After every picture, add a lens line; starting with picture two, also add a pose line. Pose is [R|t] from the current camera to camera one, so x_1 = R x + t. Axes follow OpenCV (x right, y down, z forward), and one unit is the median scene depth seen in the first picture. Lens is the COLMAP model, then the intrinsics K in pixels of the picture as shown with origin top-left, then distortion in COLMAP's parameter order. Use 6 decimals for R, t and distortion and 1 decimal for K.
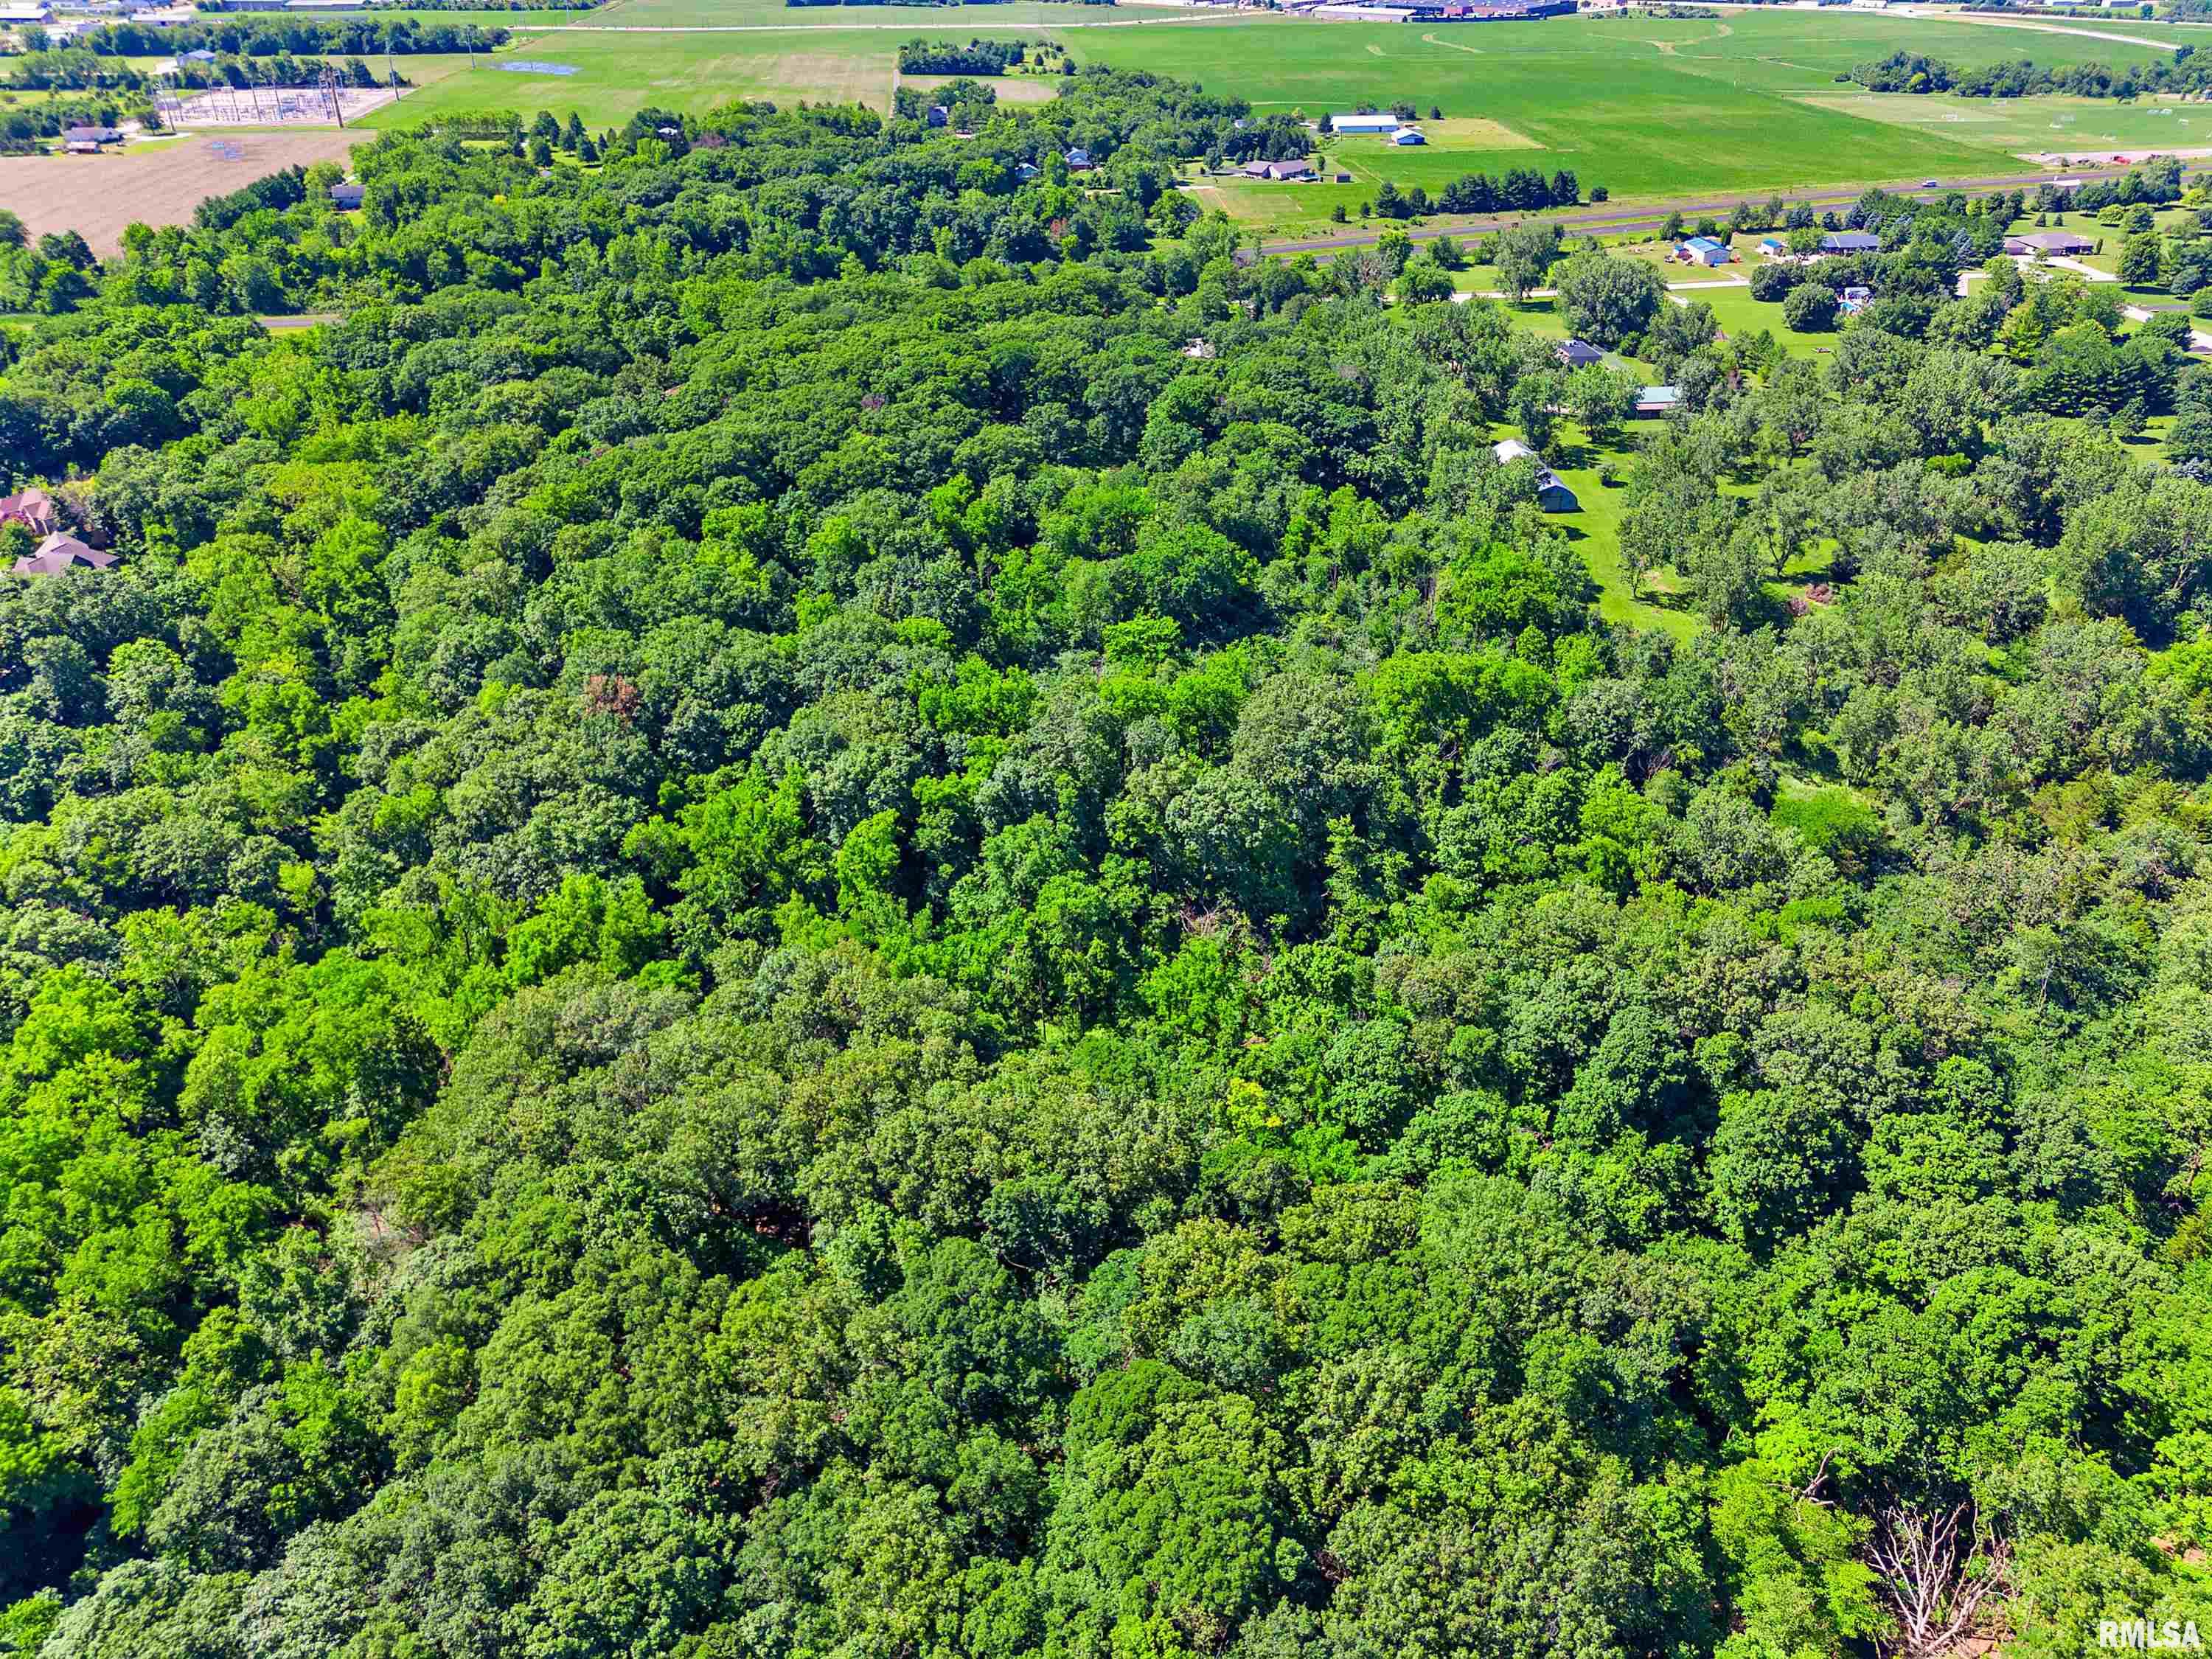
lens RADIAL K [[1555.1, 0, 1106.8], [0, 1555.1, 833.7], [0, 0, 1]] dist [0.044783, -0.019488]
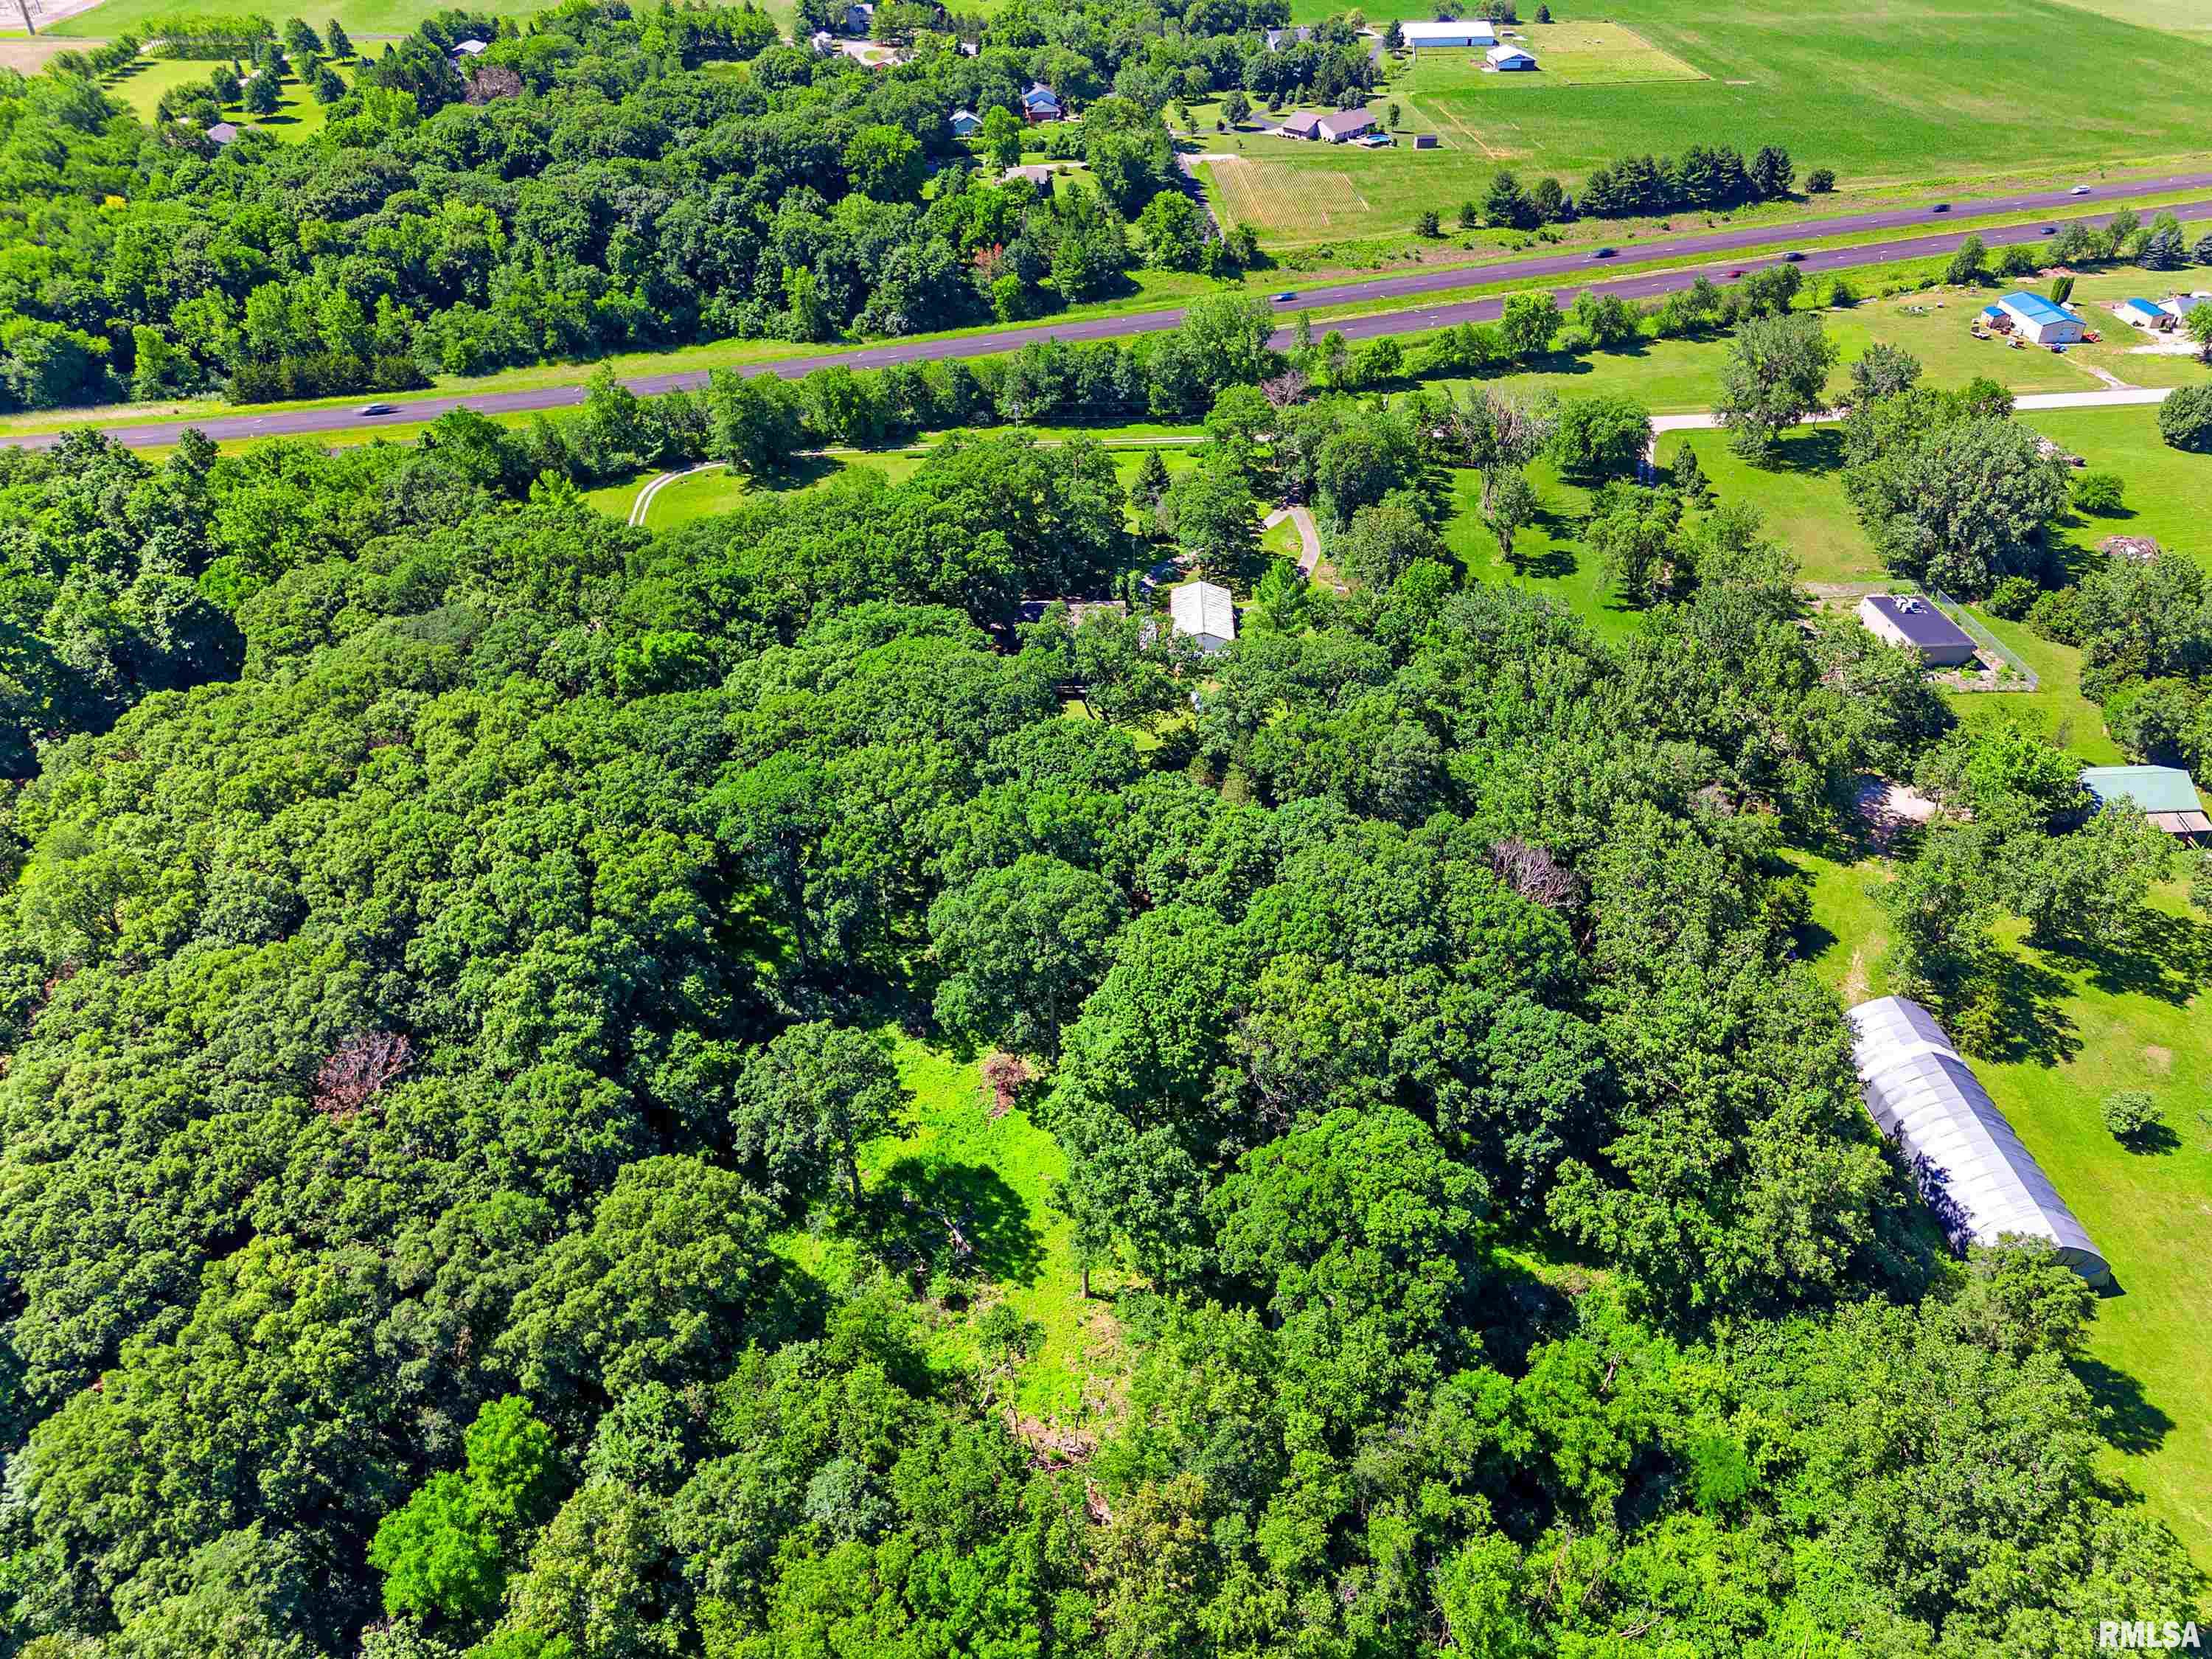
lens RADIAL K [[1555.1, 0, 1102.9], [0, 1555.1, 825.7], [0, 0, 1]] dist [0.044783, -0.019488]
pose [[0.999900, 0.010510, -0.009511, 0.021499], [-0.009655, 0.996259, 0.085881, -0.197775], [0.010378, -0.085781, 0.996260, 0.324218]]
